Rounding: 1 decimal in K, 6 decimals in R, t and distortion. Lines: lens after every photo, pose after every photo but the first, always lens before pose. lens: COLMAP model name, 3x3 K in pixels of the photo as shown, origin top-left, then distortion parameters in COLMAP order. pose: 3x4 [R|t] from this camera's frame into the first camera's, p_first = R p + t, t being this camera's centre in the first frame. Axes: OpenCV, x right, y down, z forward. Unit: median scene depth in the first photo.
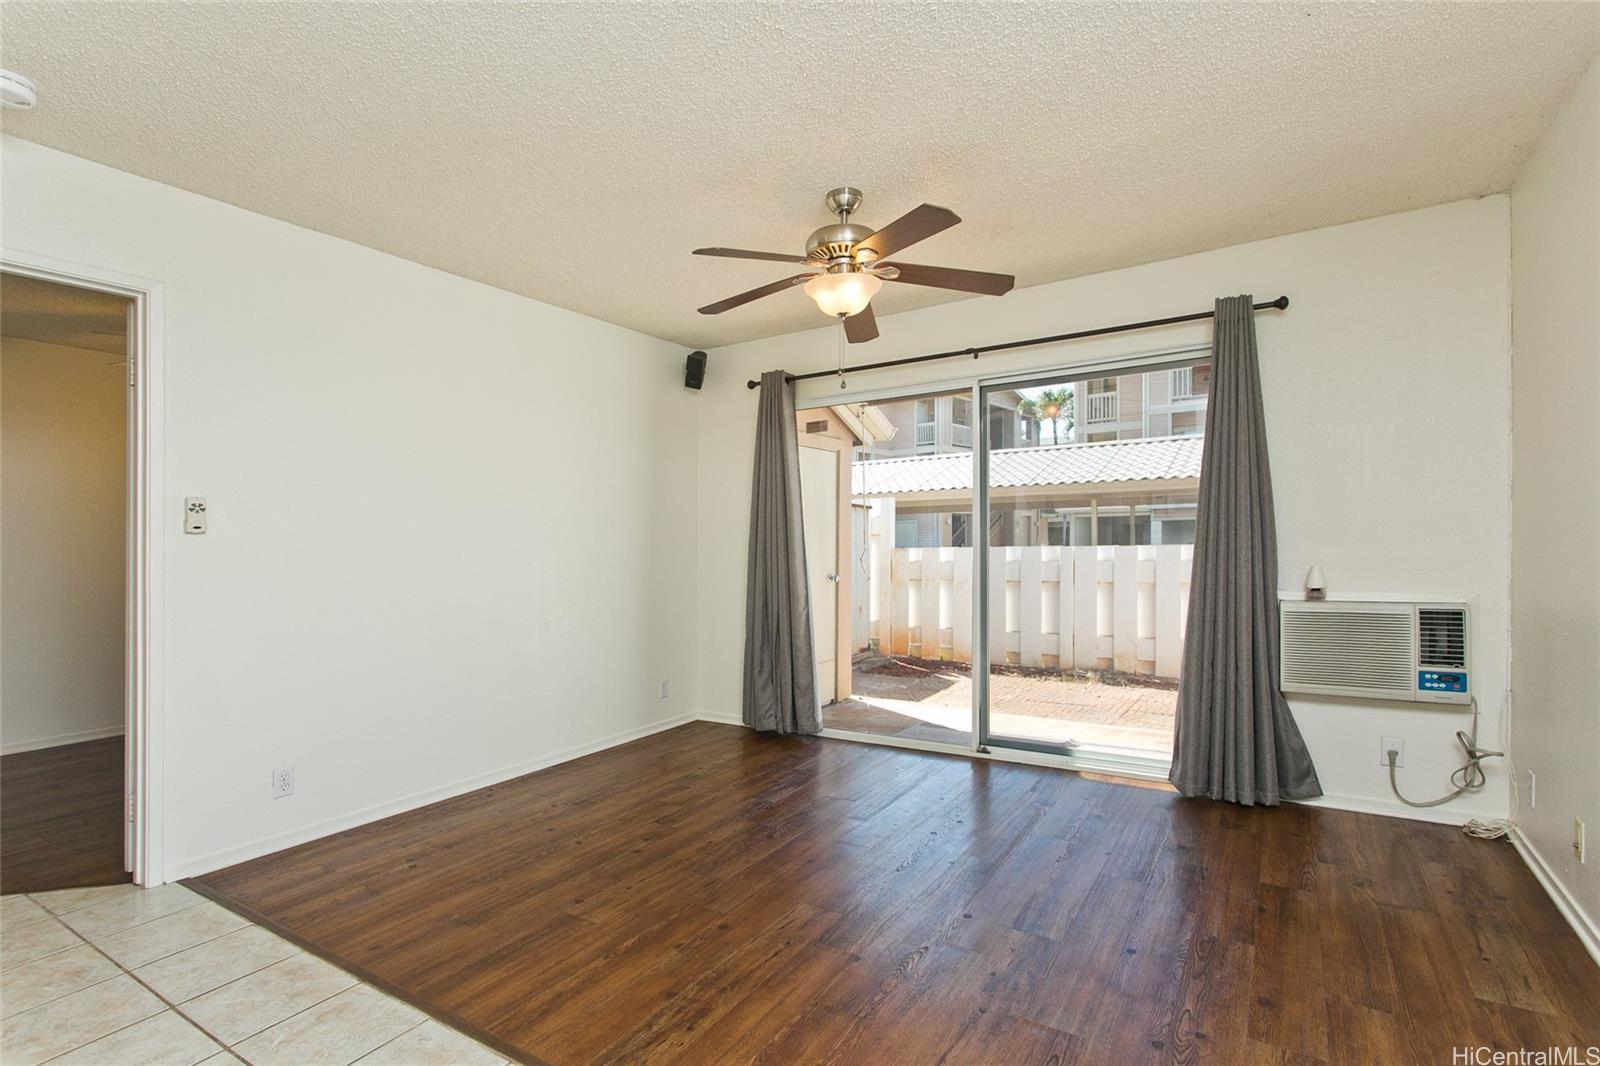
lens RADIAL K [[766.3, 0, 800.0], [0, 766.3, 533.0], [0, 0, 1]] dist [0.000179, 0.000301]
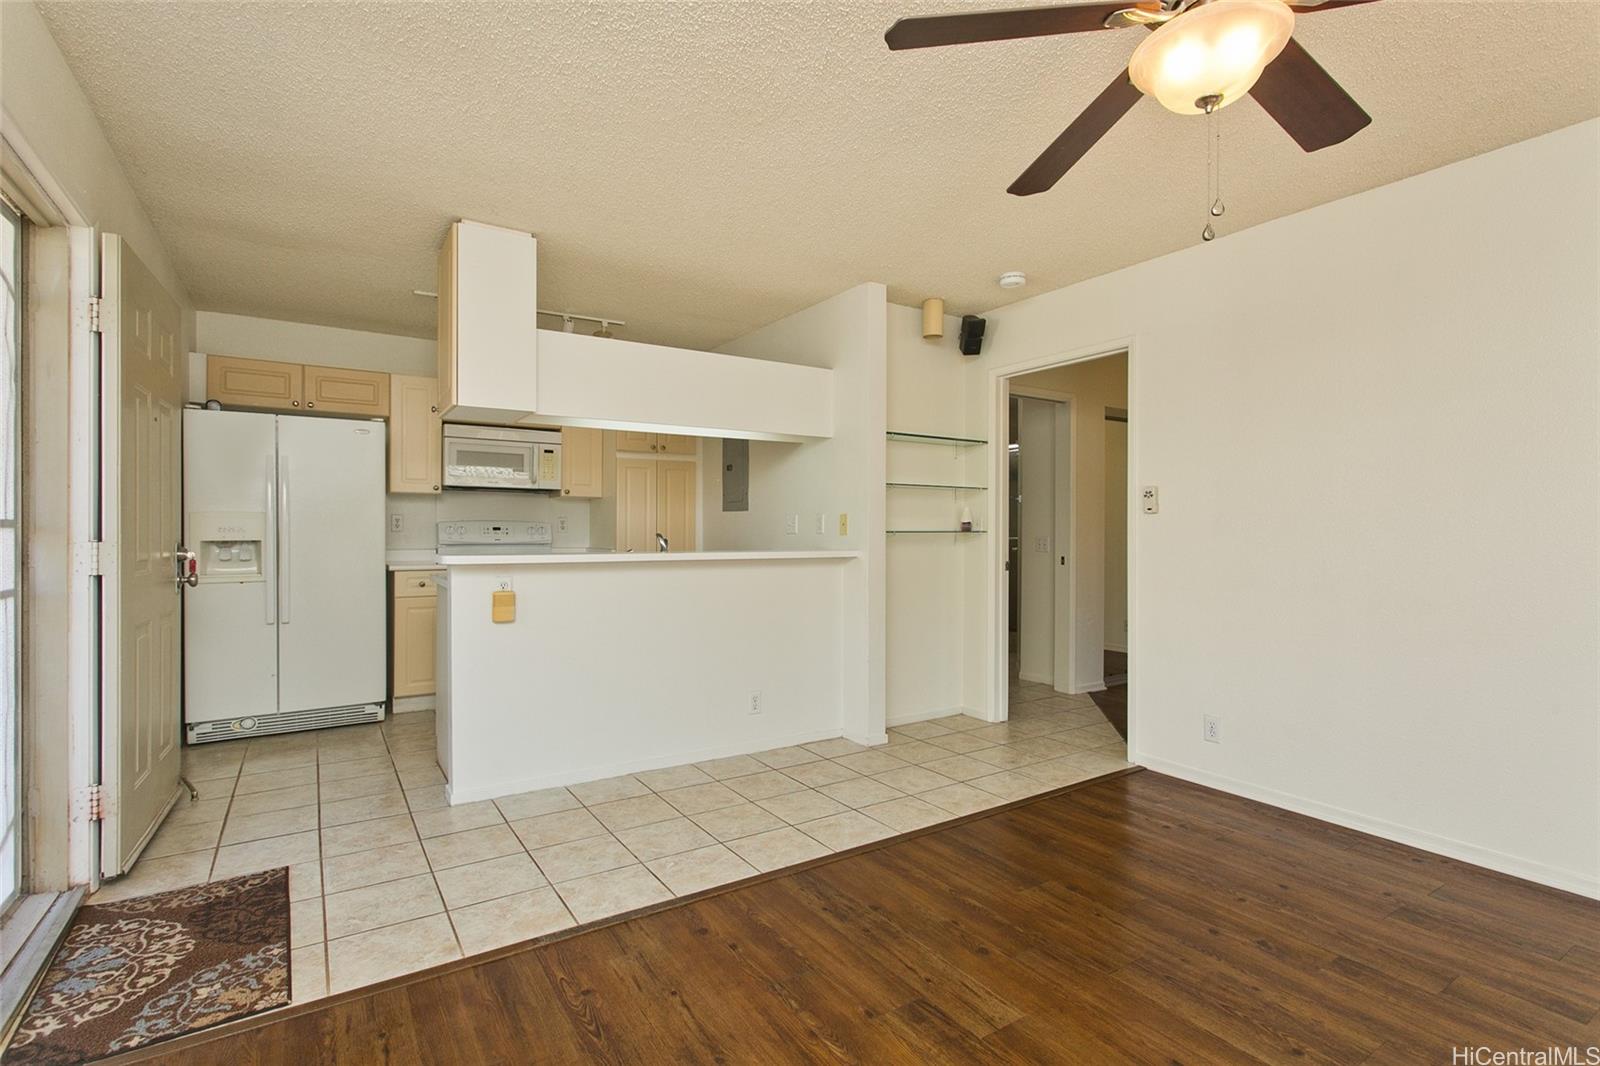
lens RADIAL K [[757.4, 0, 798.0], [0, 757.4, 533.4], [0, 0, 1]] dist [0.000212, 0.000725]
pose [[-0.412525, 0.023139, -0.910652, 0.831768], [0.017645, 0.999693, 0.017408, -0.003328], [0.910775, -0.008887, -0.412807, 1.220287]]
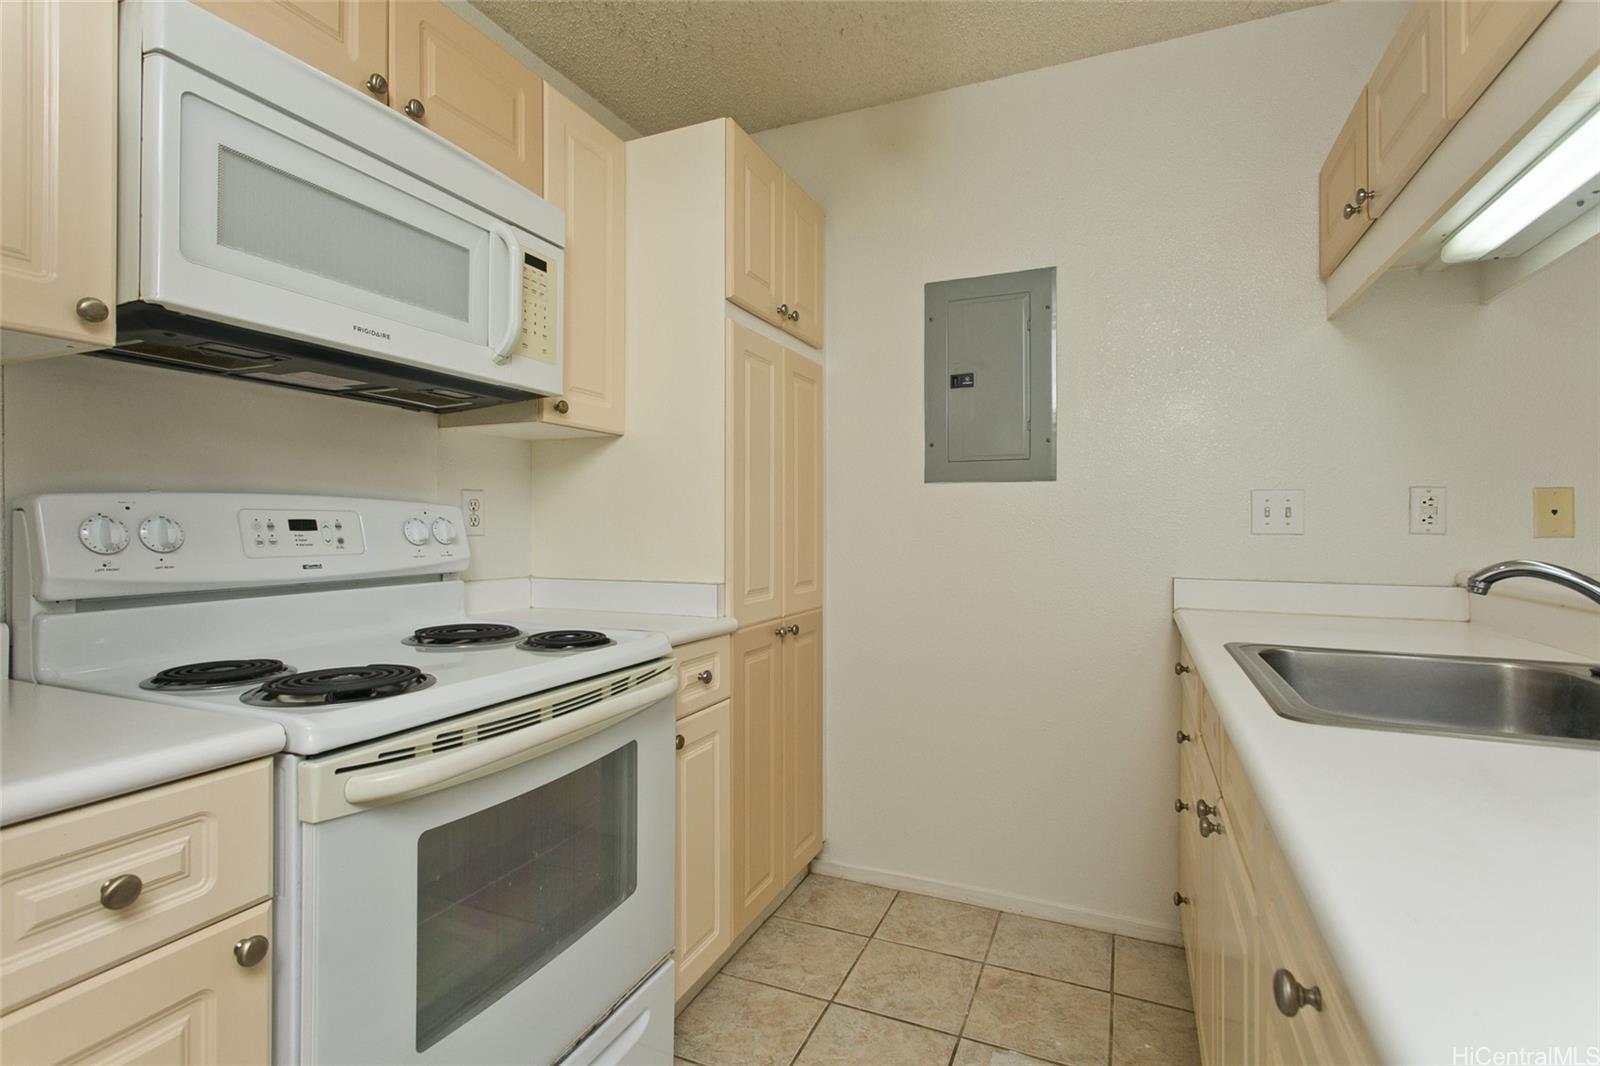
lens RADIAL K [[757.4, 0, 798.0], [0, 757.4, 533.4], [0, 0, 1]] dist [0.000212, 0.000725]
pose [[0.159238, 0.032953, -0.986690, -0.289741], [0.009686, 0.999343, 0.034939, -0.004317], [0.987193, -0.015120, 0.158814, -0.365673]]
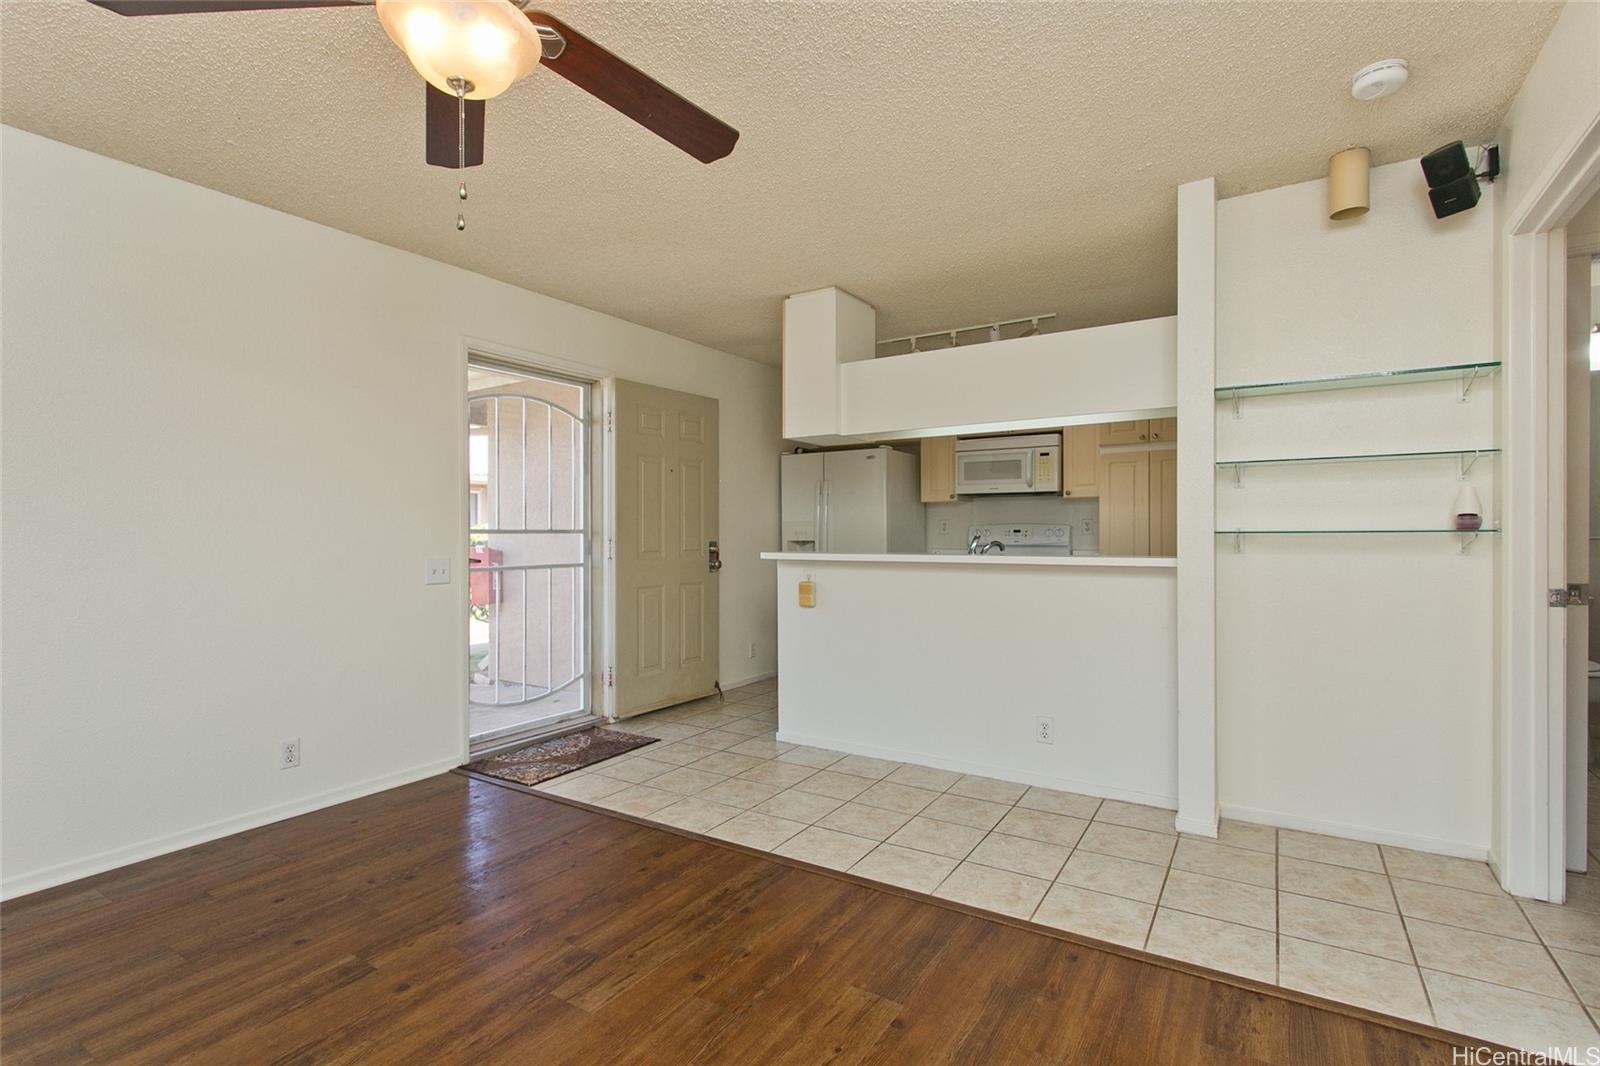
lens RADIAL K [[757.4, 0, 798.0], [0, 757.4, 533.4], [0, 0, 1]] dist [0.000212, 0.000725]
pose [[-0.999675, 0.024513, -0.006994, -0.226519], [0.024606, 0.999607, -0.013446, 0.030911], [0.006661, -0.013614, -0.999885, 1.927319]]
